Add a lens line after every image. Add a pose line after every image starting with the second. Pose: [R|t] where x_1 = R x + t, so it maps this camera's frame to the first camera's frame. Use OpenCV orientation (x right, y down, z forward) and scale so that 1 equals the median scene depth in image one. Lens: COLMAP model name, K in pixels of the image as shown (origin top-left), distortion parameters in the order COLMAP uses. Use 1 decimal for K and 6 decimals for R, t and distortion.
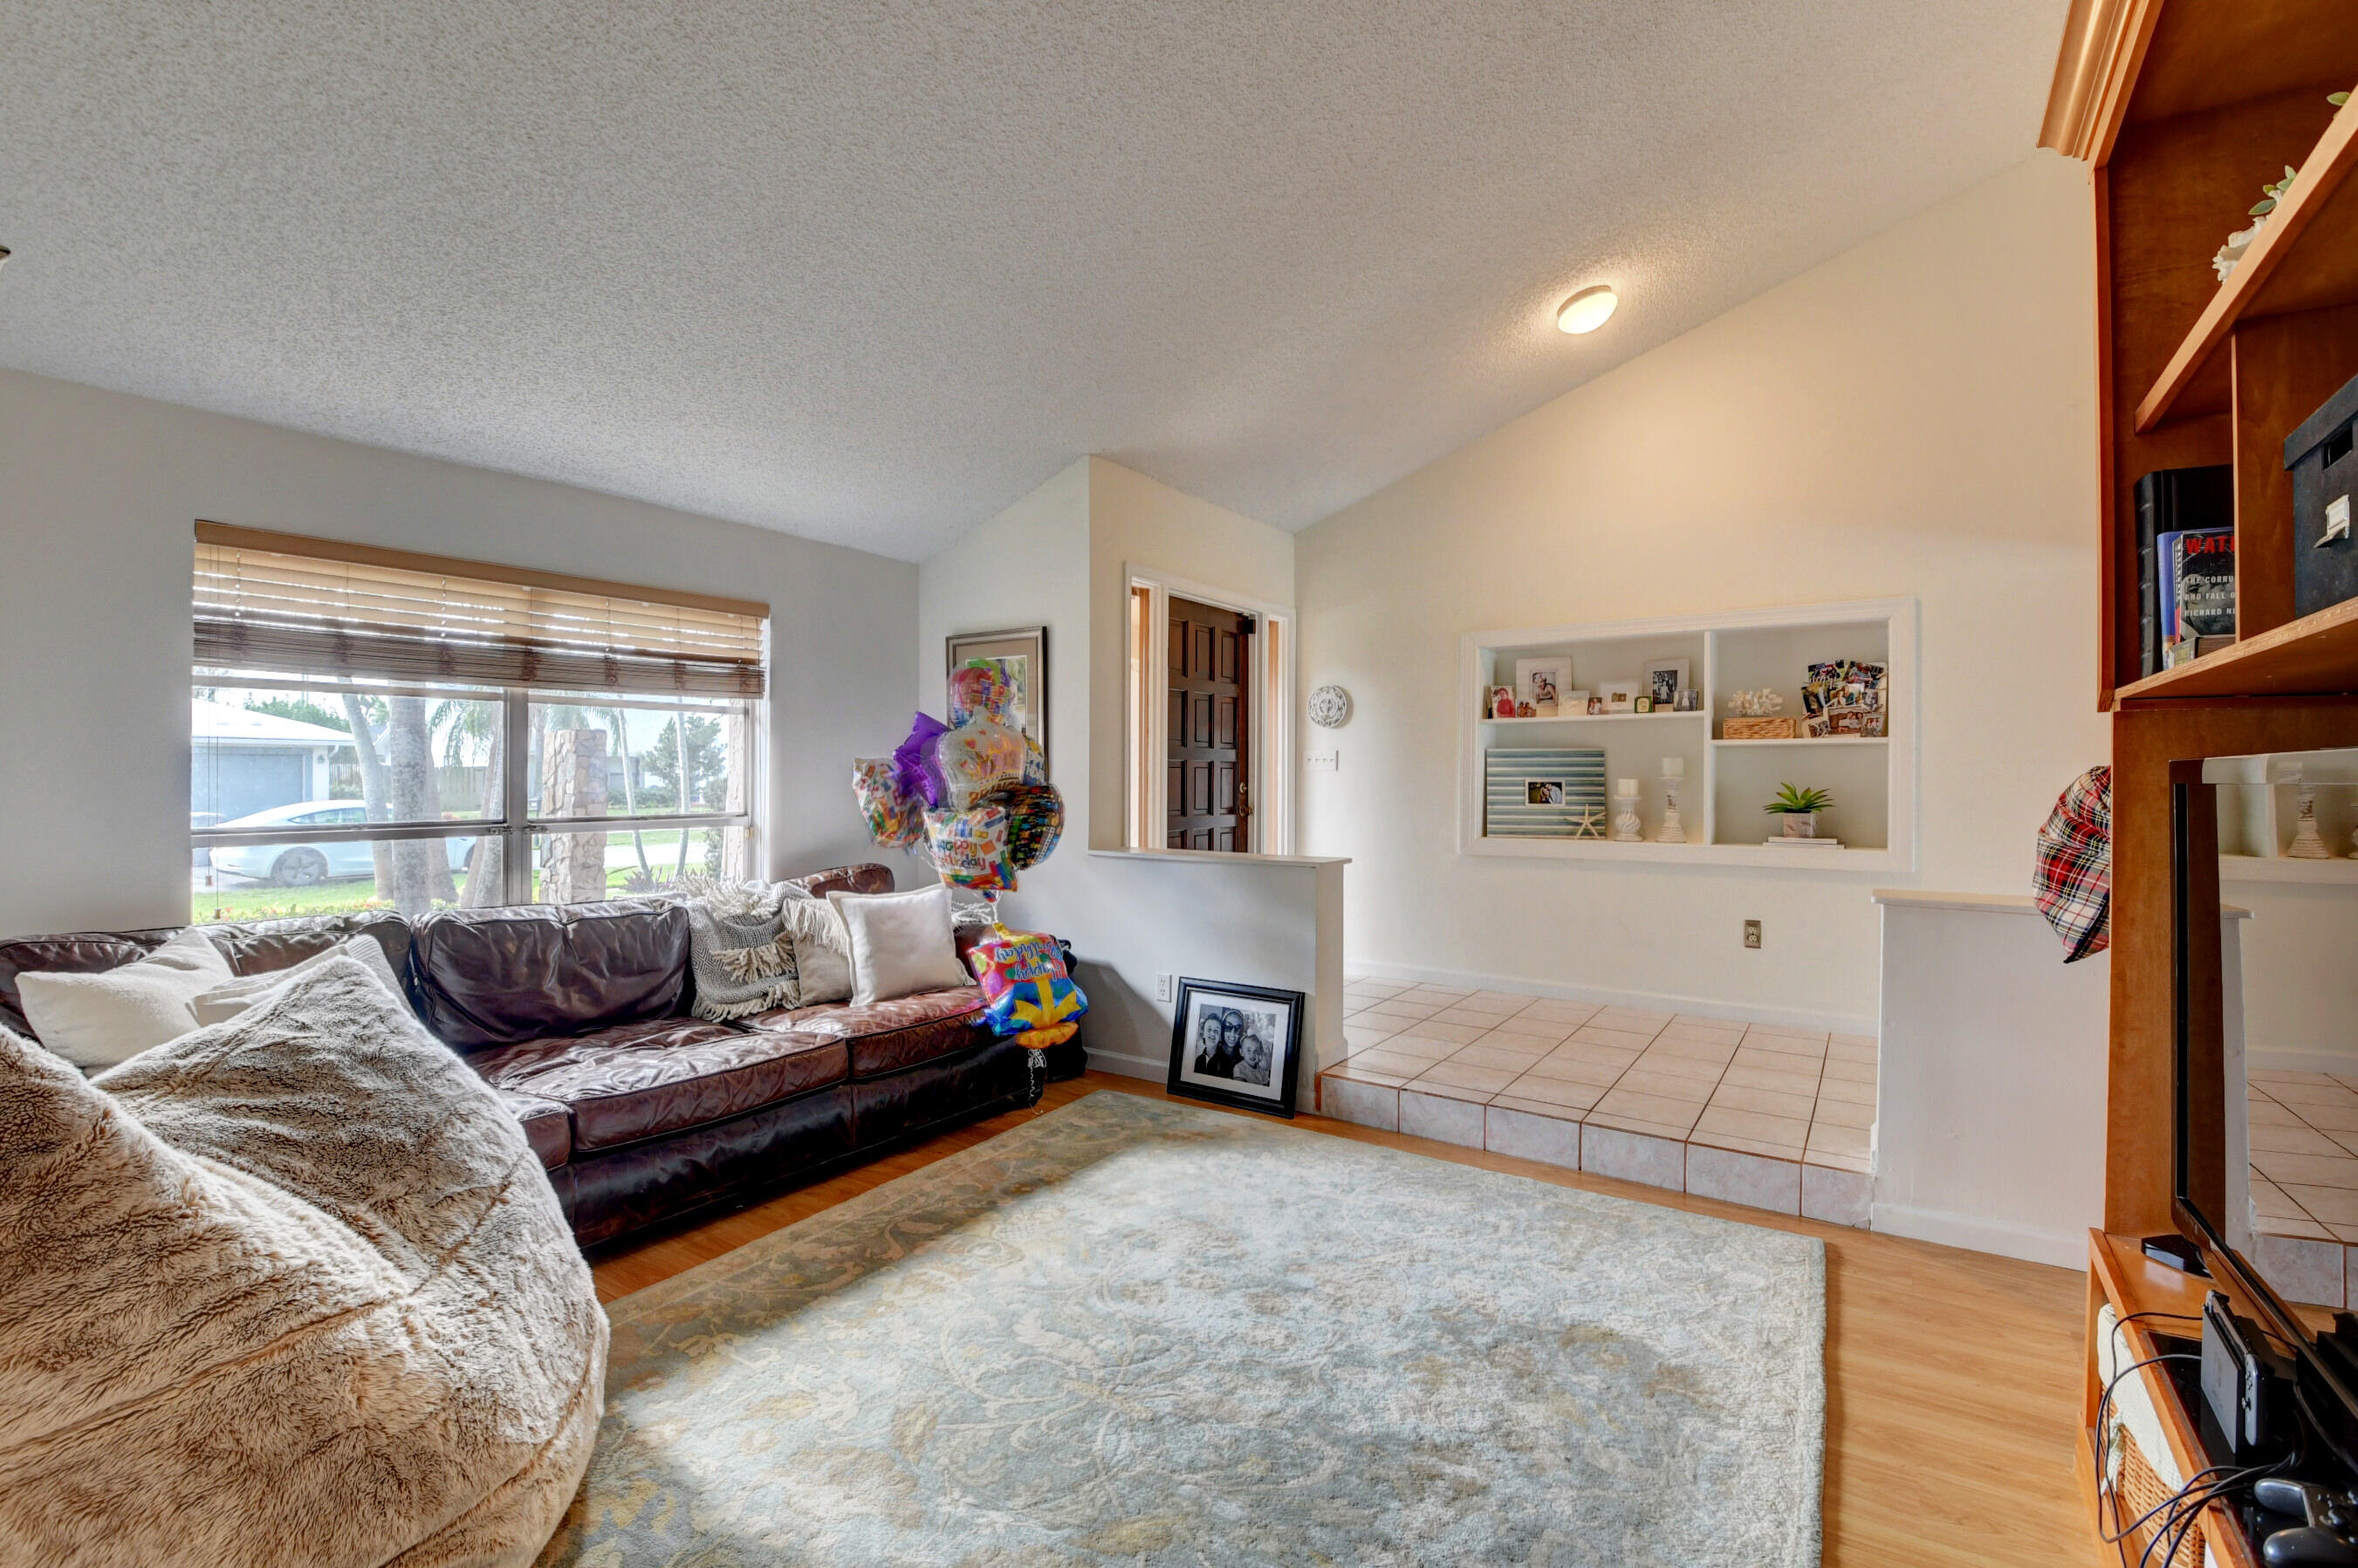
lens RADIAL K [[1039.0, 0, 1166.3], [0, 1039.0, 779.1], [0, 0, 1]] dist [-0.006828, -0.013034]
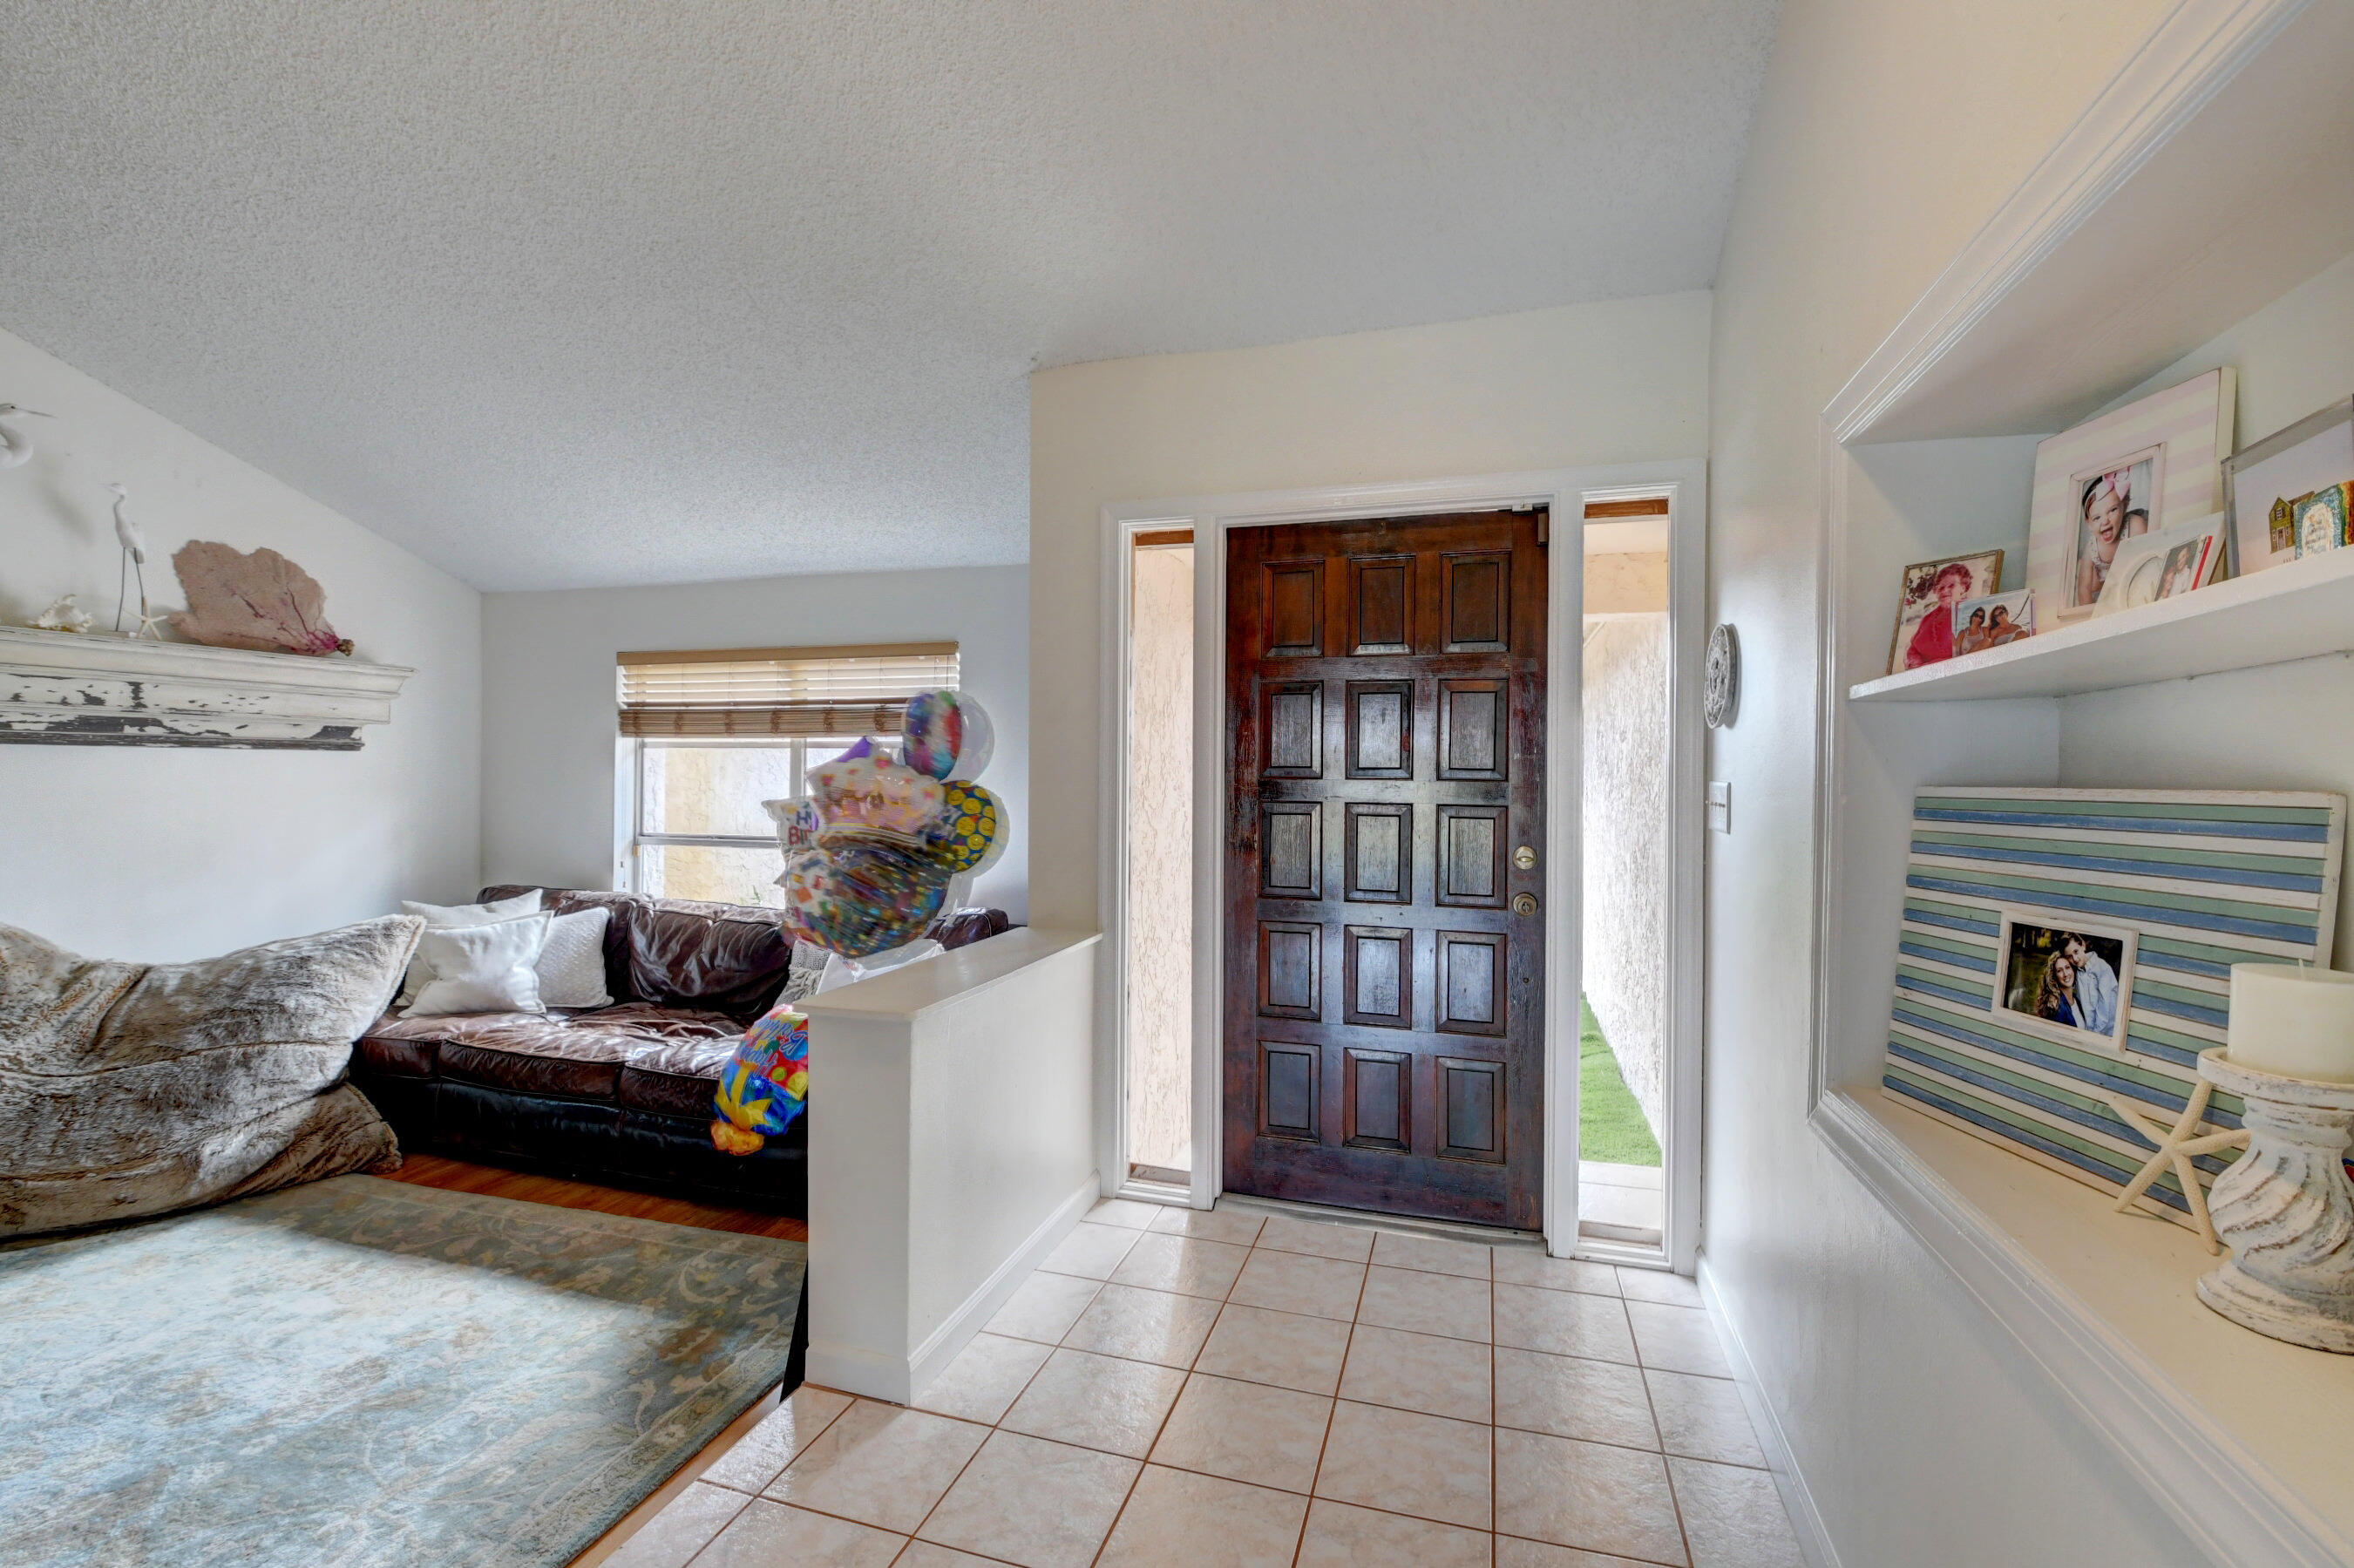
lens RADIAL K [[1037.4, 0, 1173.7], [0, 1037.4, 777.0], [0, 0, 1]] dist [-0.006828, -0.013034]
pose [[0.306934, 0.000901, -0.951730, 0.683185], [-0.015289, 0.999875, -0.003984, -0.036914], [0.951608, 0.015774, 0.306909, 0.949934]]
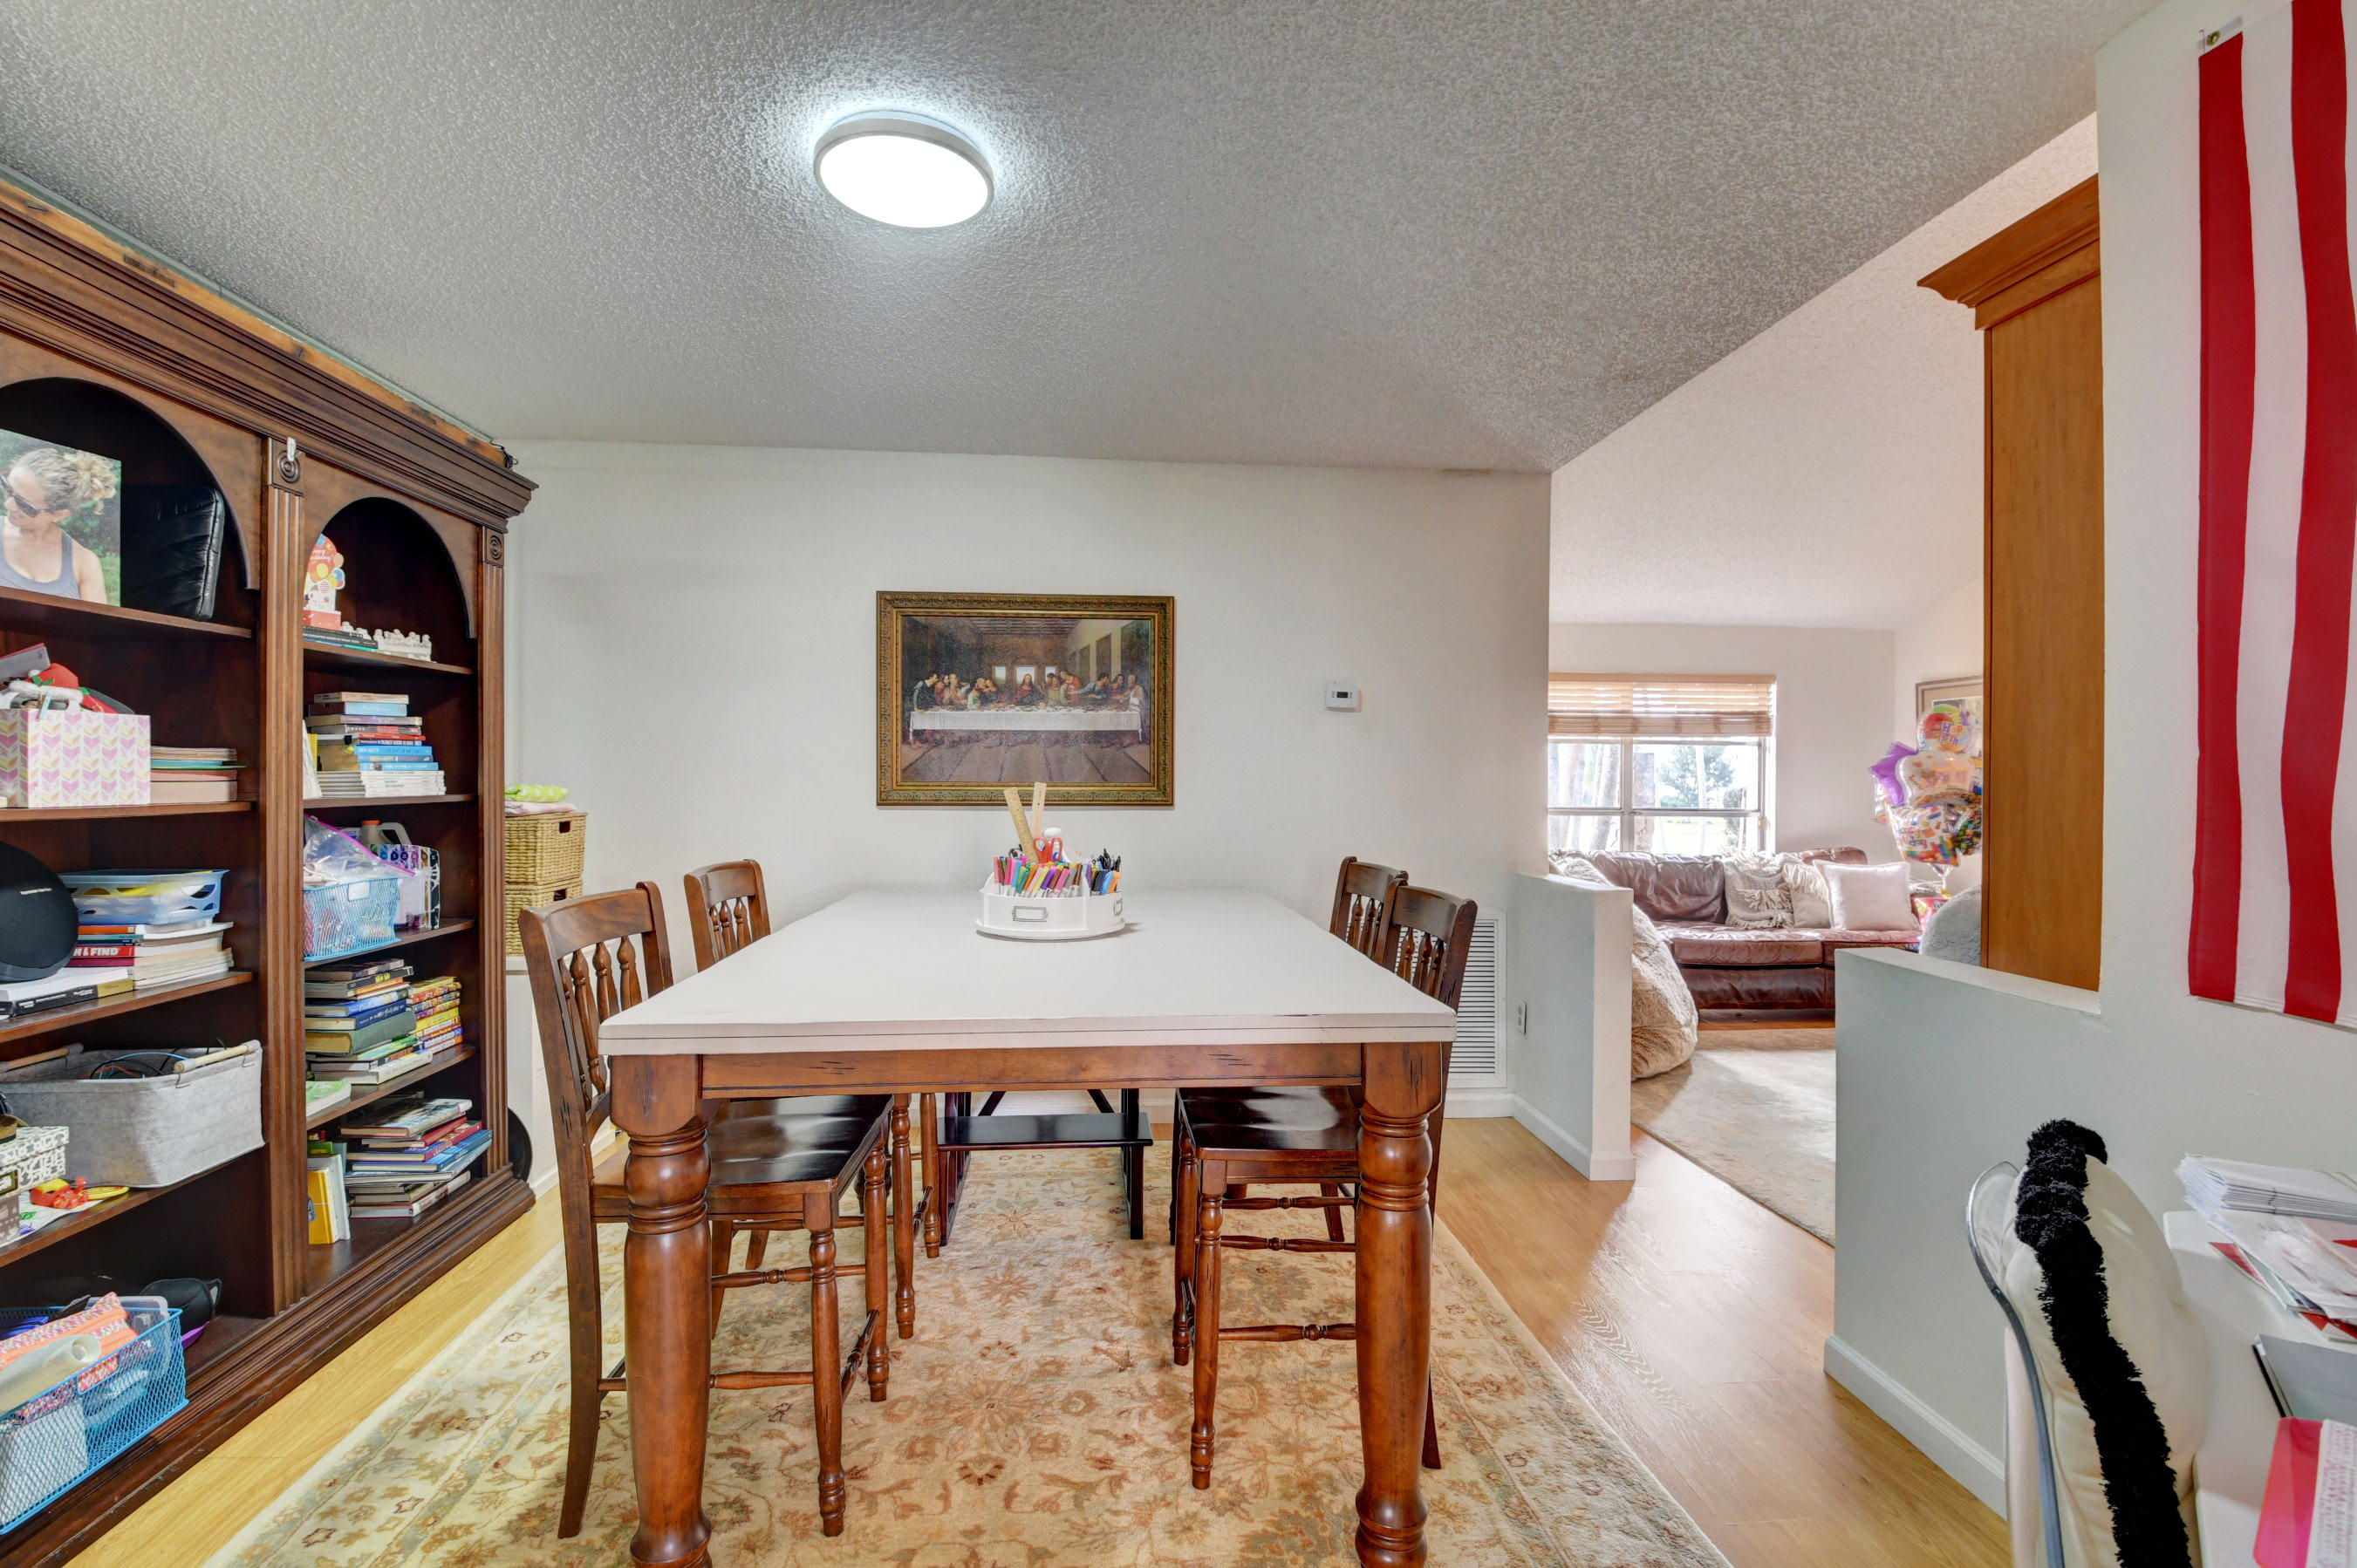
lens RADIAL K [[1038.5, 0, 1179.9], [0, 1038.5, 790.1], [0, 0, 1]] dist [-0.006828, -0.013034]
pose [[0.629808, 0.005200, -0.776734, 0.282865], [-0.005143, 0.999984, 0.002524, 0.005012], [0.776734, 0.002405, 0.629824, -0.727680]]
